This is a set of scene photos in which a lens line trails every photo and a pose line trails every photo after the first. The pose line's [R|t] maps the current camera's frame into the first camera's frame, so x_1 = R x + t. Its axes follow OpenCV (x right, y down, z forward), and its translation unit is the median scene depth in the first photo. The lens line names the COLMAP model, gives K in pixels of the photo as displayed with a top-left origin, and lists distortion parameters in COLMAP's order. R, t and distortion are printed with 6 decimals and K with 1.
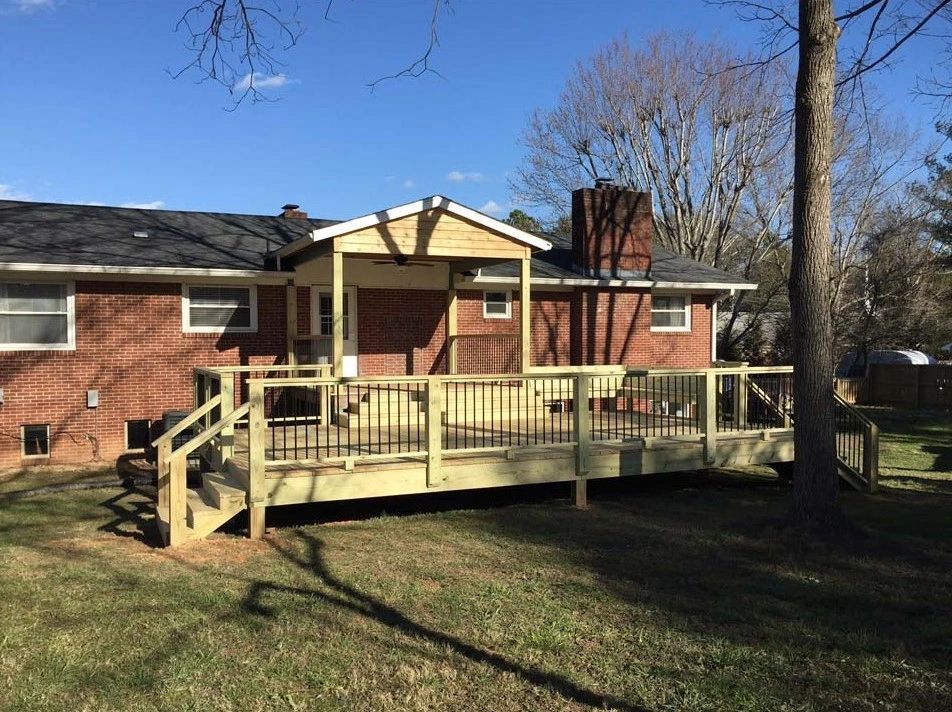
lens RADIAL K [[828.5, 0, 476.0], [0, 828.5, 356.0], [0, 0, 1]] dist [0.055357, -0.004315]
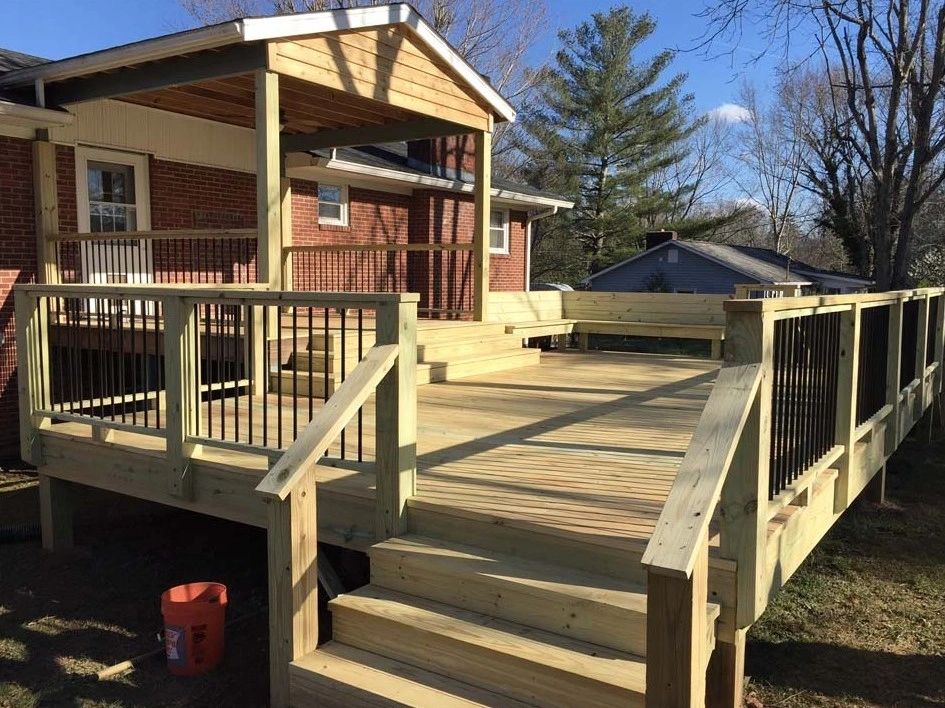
lens RADIAL K [[822.4, 0, 472.5], [0, 822.4, 354.0], [0, 0, 1]] dist [0.055357, -0.004315]
pose [[0.844655, -0.036198, 0.534086, -0.320949], [-0.003892, 0.997270, 0.073745, 0.014804], [-0.535297, -0.064367, 0.842208, 0.431000]]
